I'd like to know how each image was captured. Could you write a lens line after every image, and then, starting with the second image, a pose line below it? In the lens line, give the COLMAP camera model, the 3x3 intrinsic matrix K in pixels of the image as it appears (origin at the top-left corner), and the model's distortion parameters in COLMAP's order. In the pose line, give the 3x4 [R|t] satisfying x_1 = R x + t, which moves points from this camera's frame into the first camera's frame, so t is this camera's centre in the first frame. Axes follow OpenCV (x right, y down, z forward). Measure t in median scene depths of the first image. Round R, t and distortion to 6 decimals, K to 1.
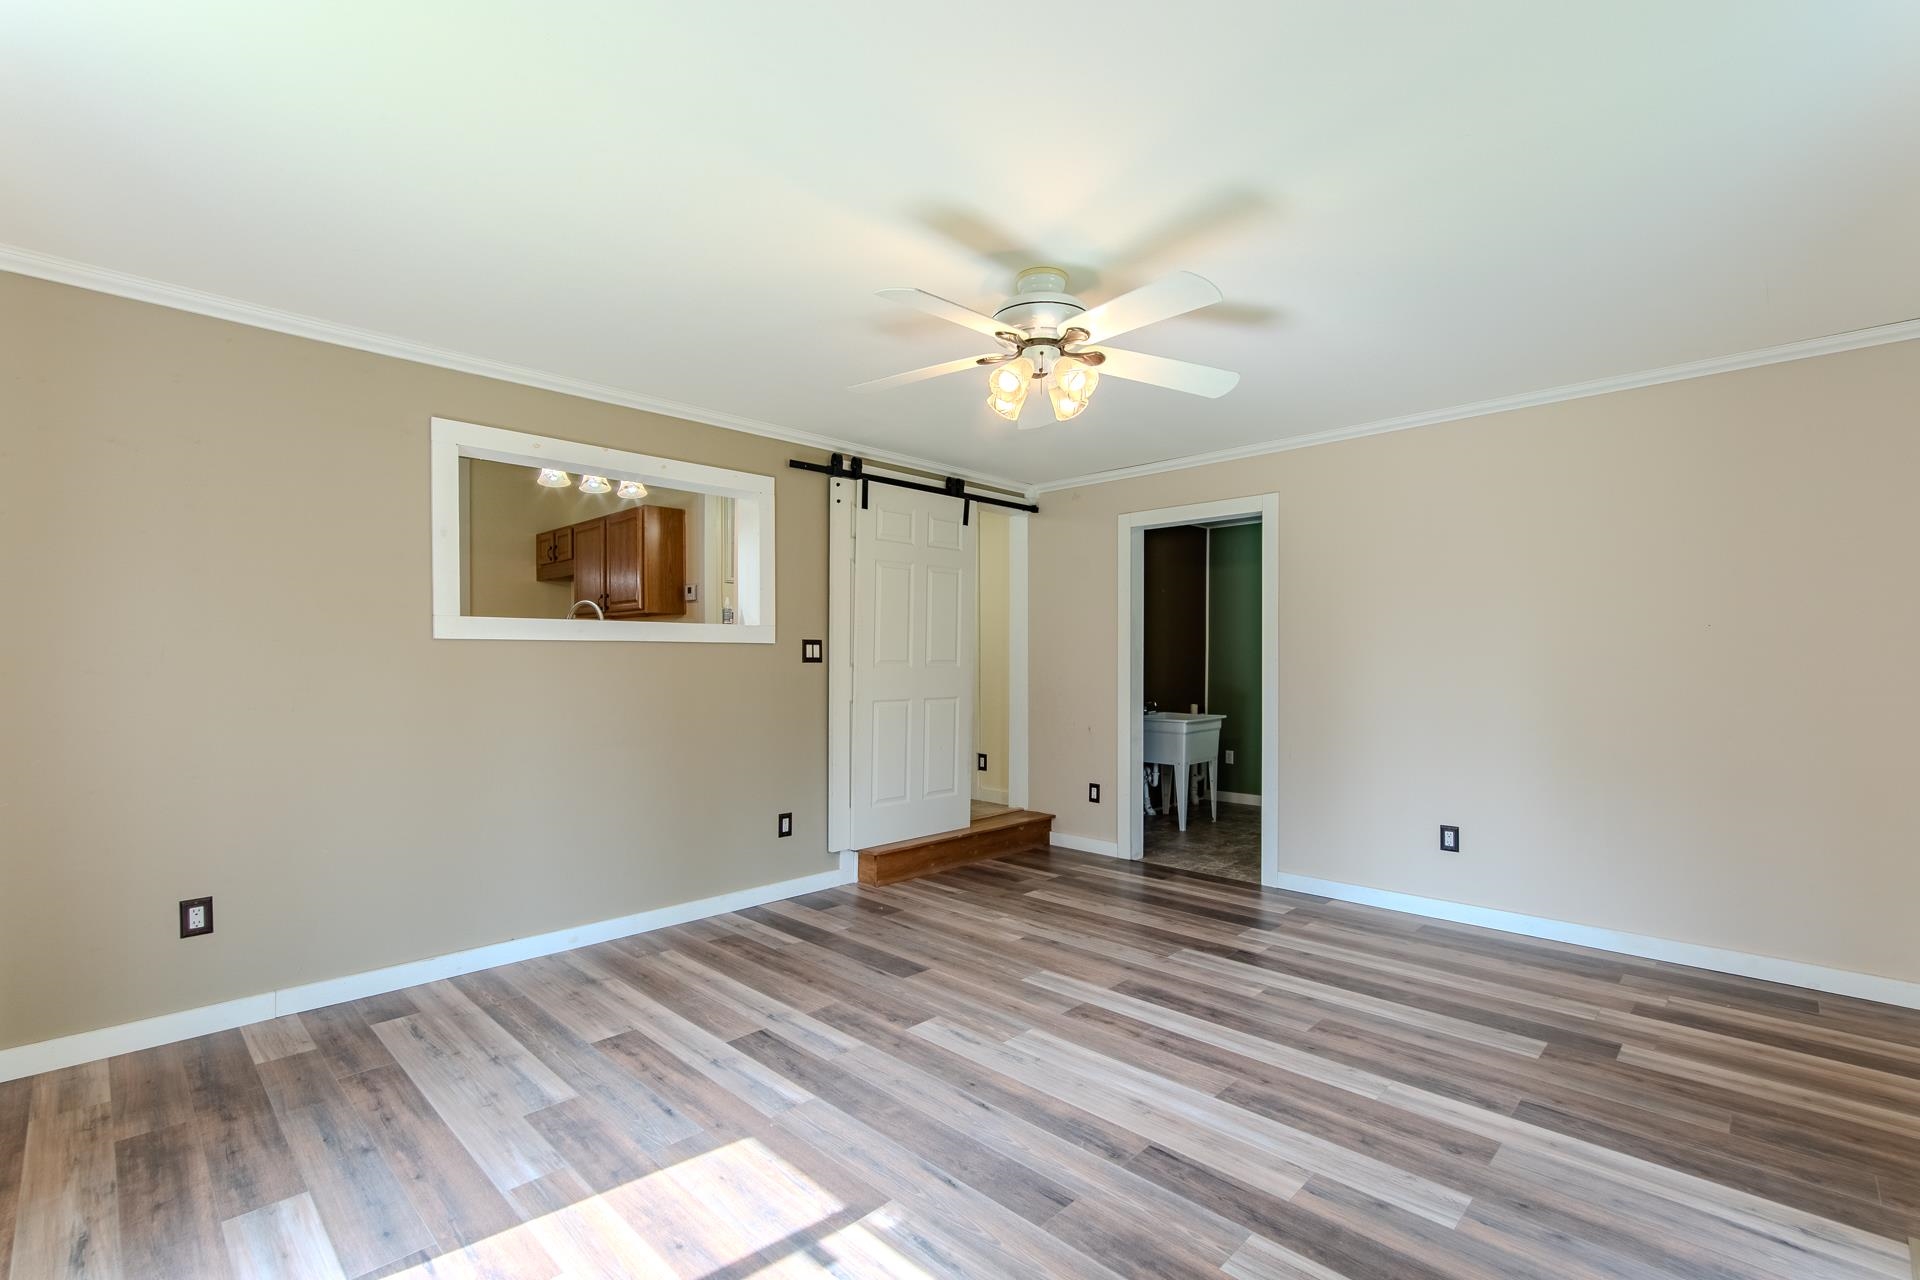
lens RADIAL K [[855.2, 0, 956.6], [0, 855.2, 653.9], [0, 0, 1]] dist [-0.000174, 0.000154]
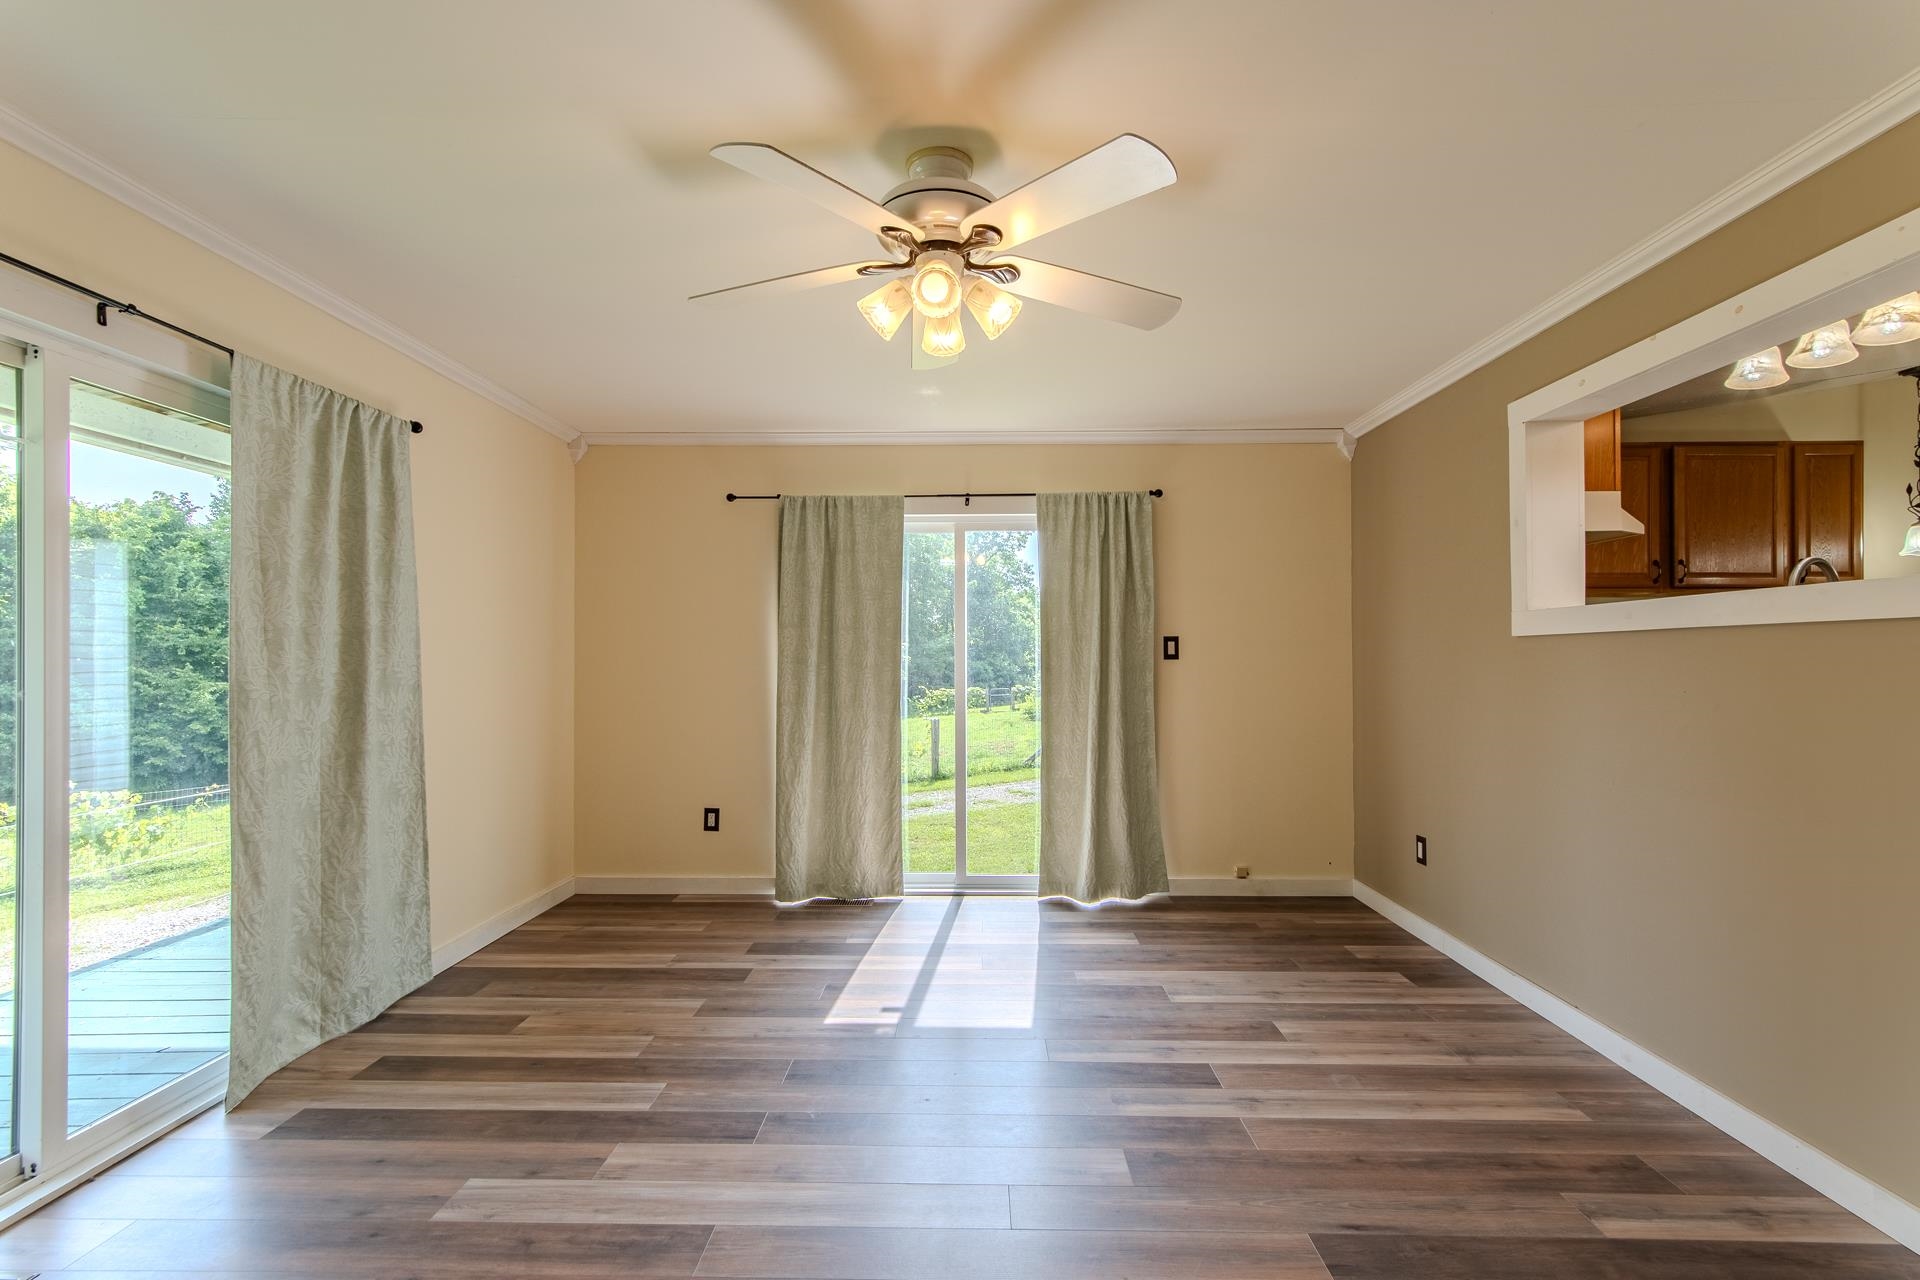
lens RADIAL K [[855.2, 0, 958.4], [0, 855.2, 649.2], [0, 0, 1]] dist [-0.000174, 0.000154]
pose [[-0.731407, -0.006789, -0.681907, 0.624756], [0.005628, 0.999856, -0.015991, 0.004309], [0.681918, -0.015534, -0.731264, 1.601707]]
